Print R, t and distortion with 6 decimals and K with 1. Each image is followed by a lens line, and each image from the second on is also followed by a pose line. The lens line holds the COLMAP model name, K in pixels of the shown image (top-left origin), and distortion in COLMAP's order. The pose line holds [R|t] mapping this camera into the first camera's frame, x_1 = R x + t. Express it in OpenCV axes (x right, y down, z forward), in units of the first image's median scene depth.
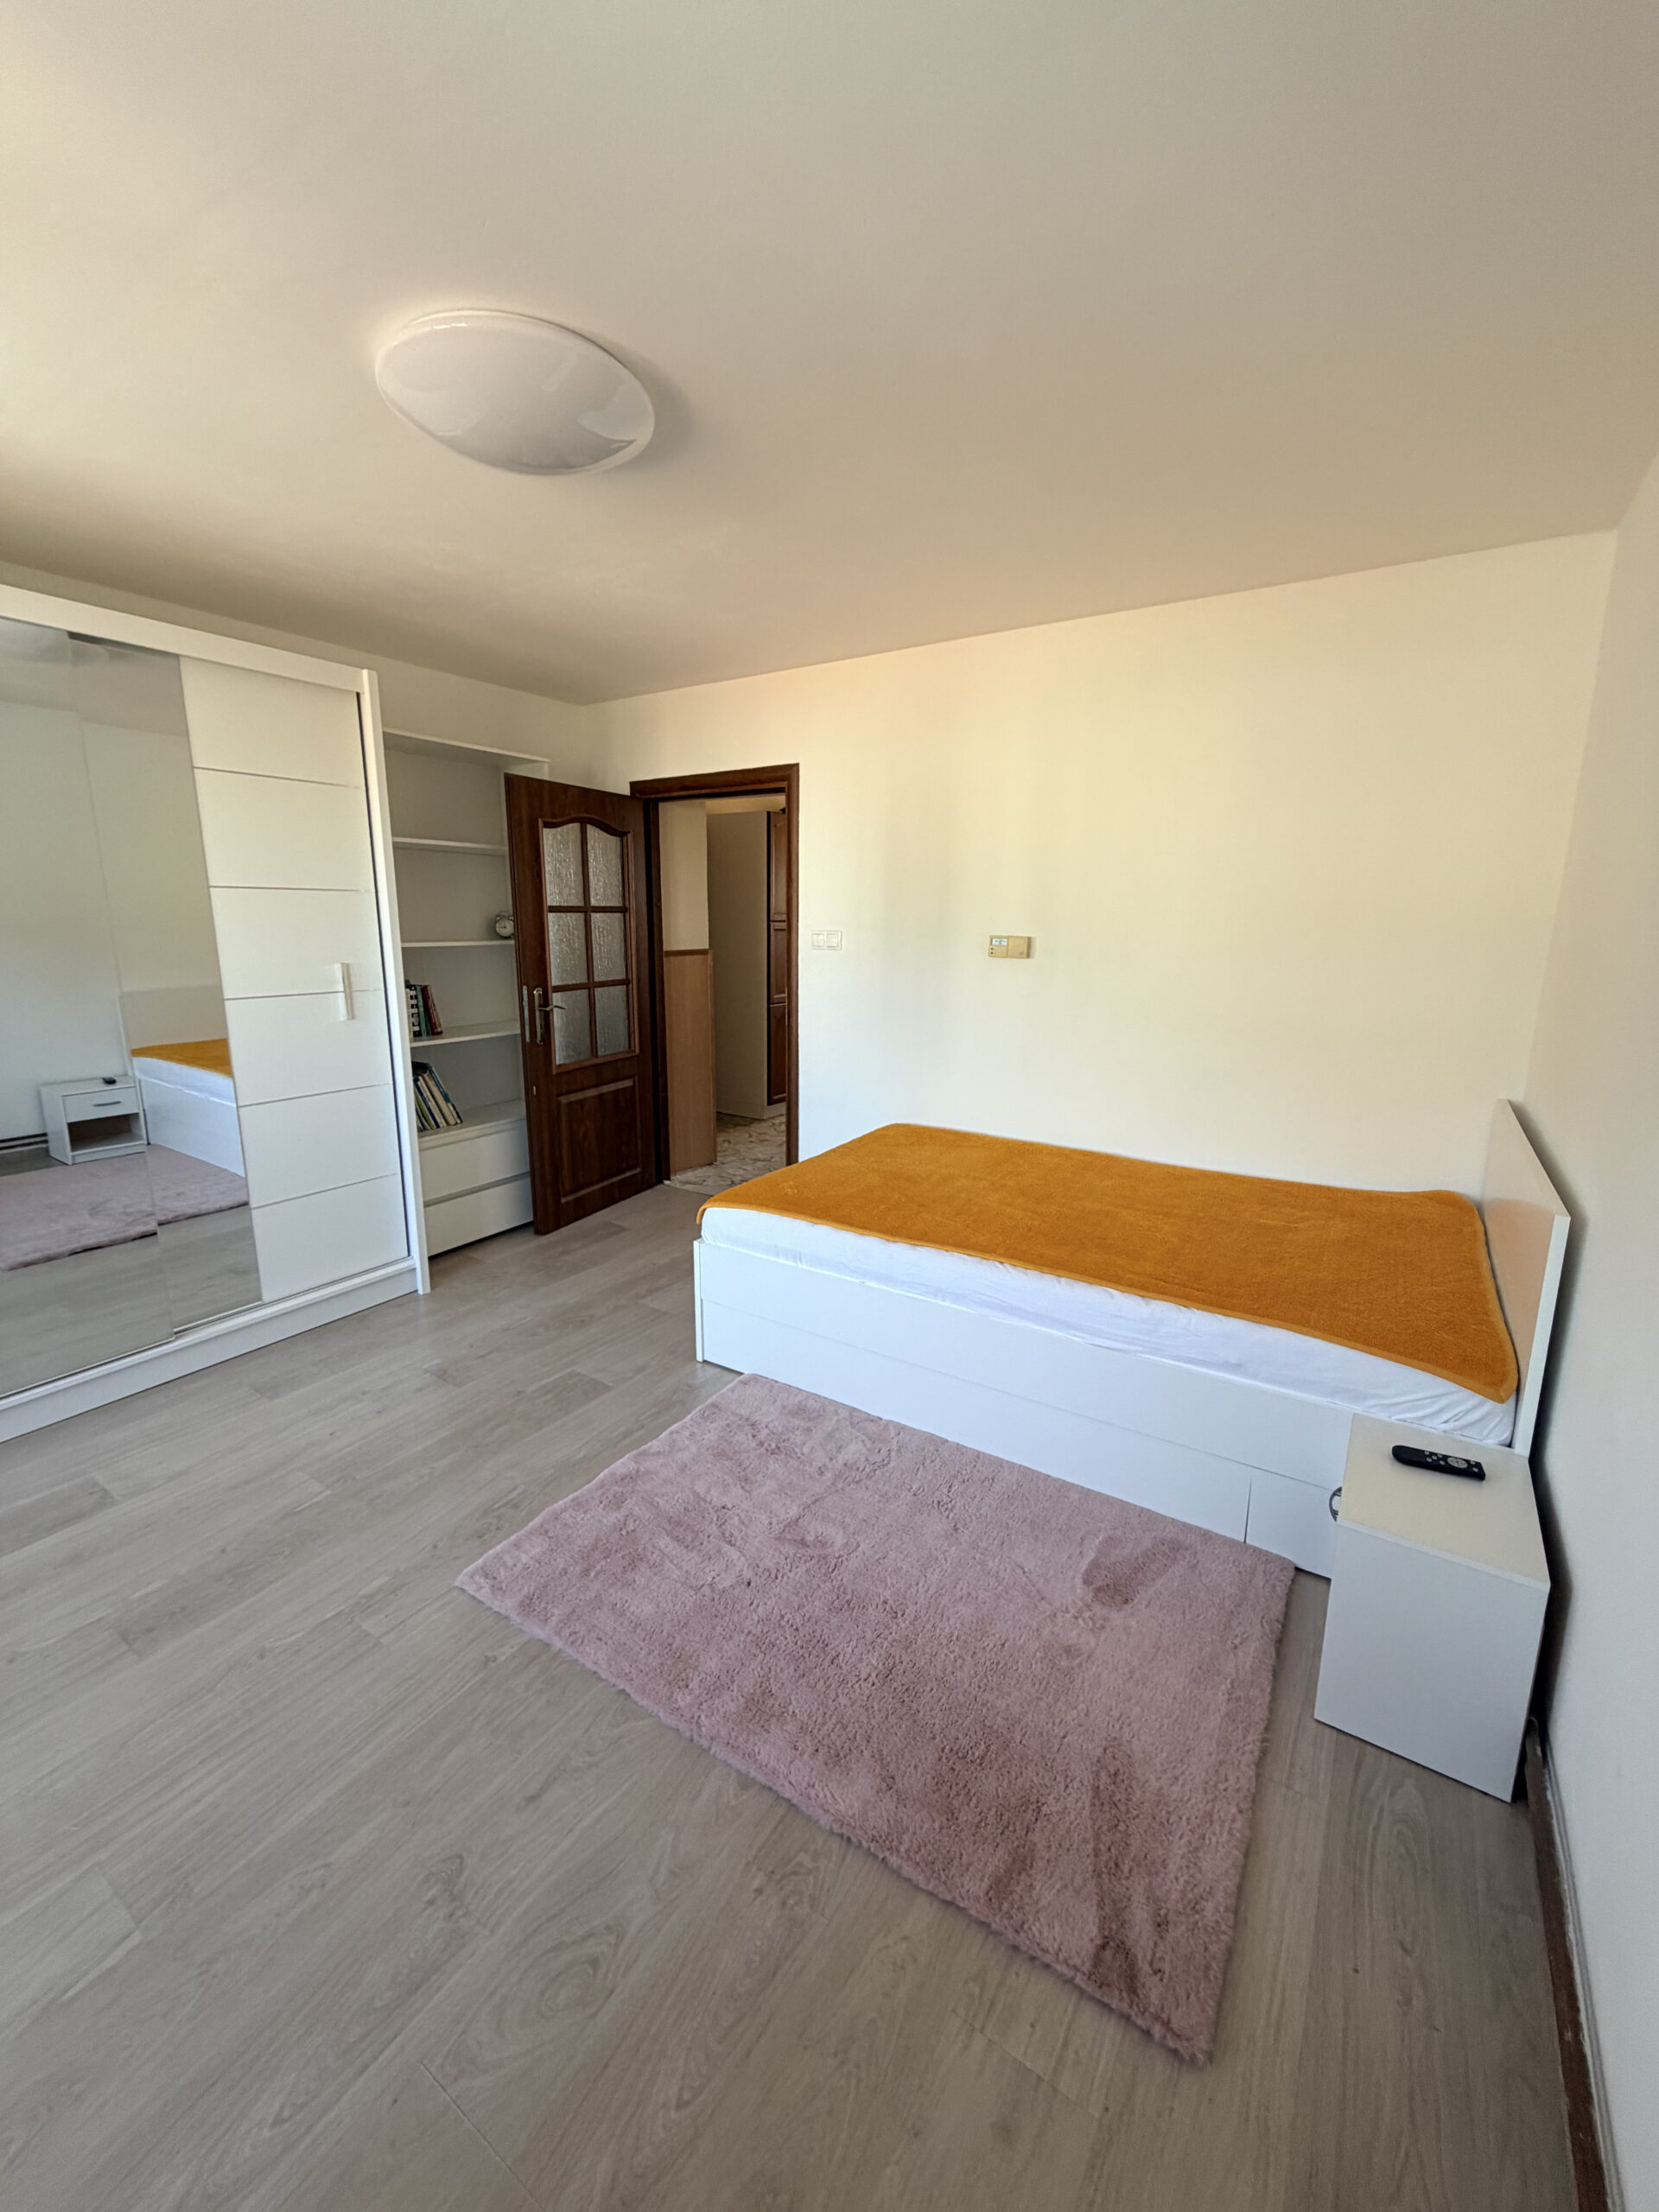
lens RADIAL K [[884.9, 0, 827.1], [0, 884.9, 1098.4], [0, 0, 1]] dist [0.000087, 0.000287]
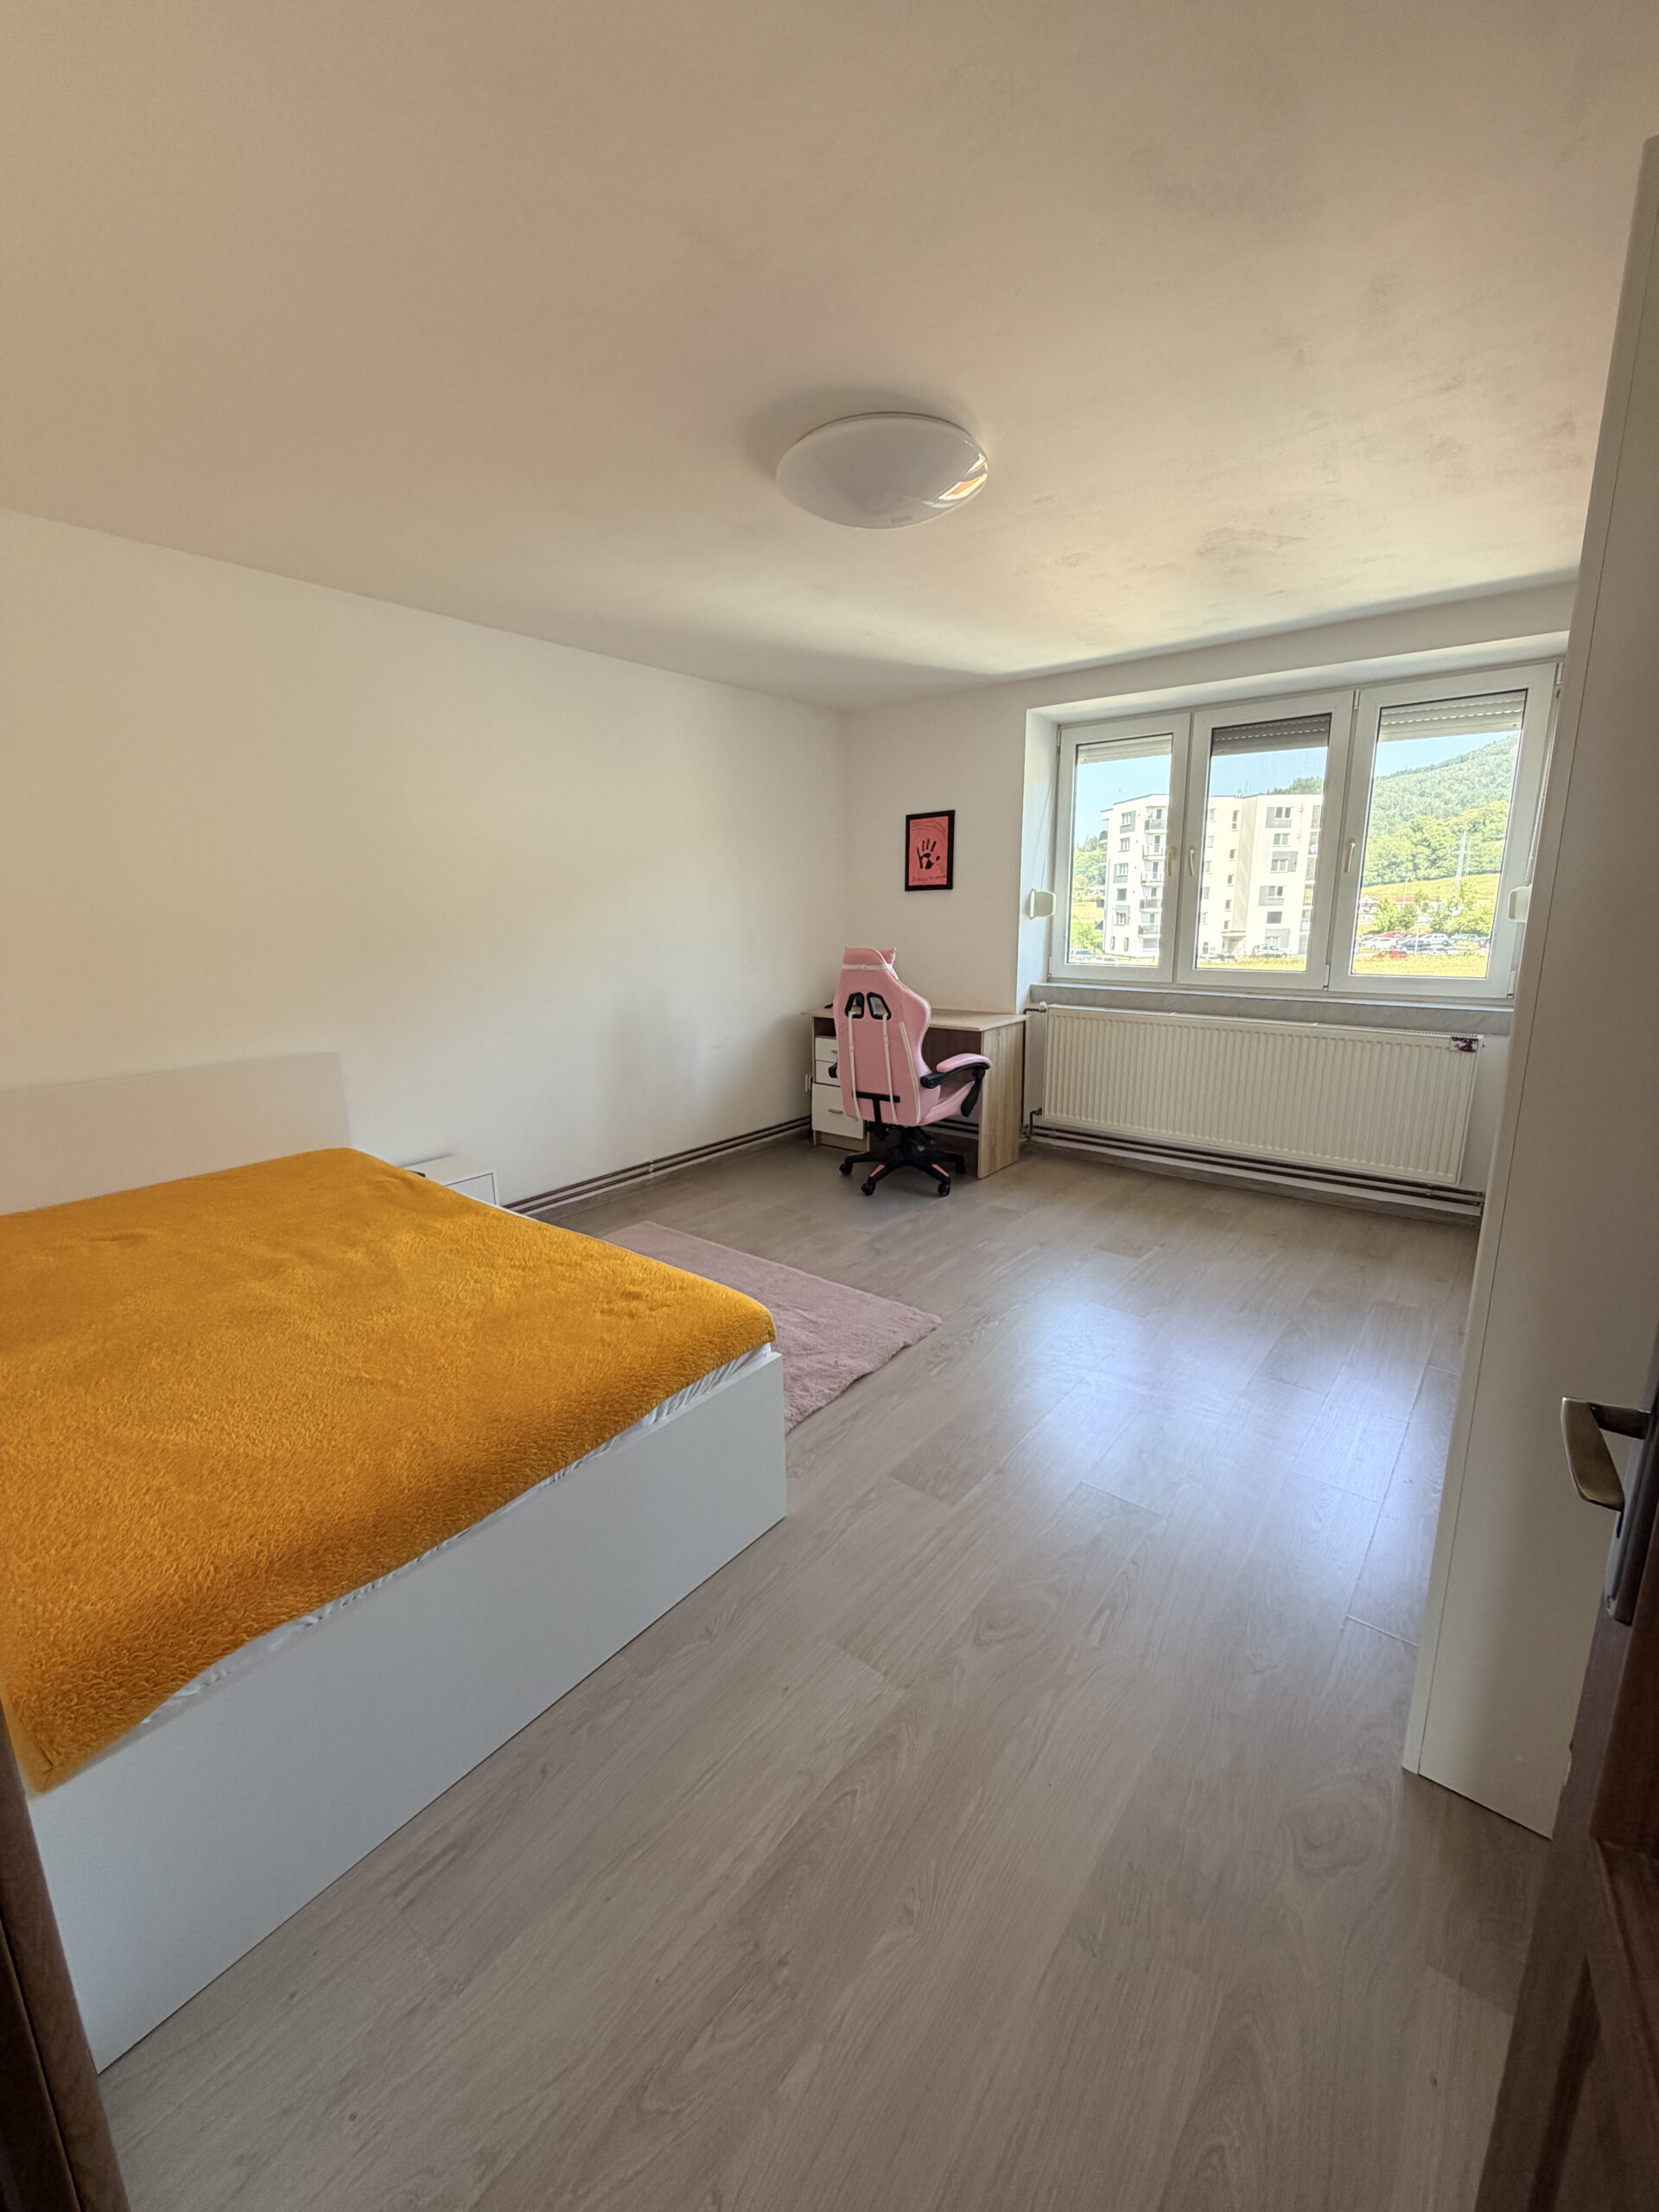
lens RADIAL K [[884.9, 0, 833.6], [0, 884.9, 1107.3], [0, 0, 1]] dist [0.000087, 0.000287]
pose [[-0.995230, -0.020919, 0.095285, -0.286297], [0.020086, 0.911868, 0.409992, -0.341043], [-0.095464, 0.409950, -0.907098, 1.749726]]
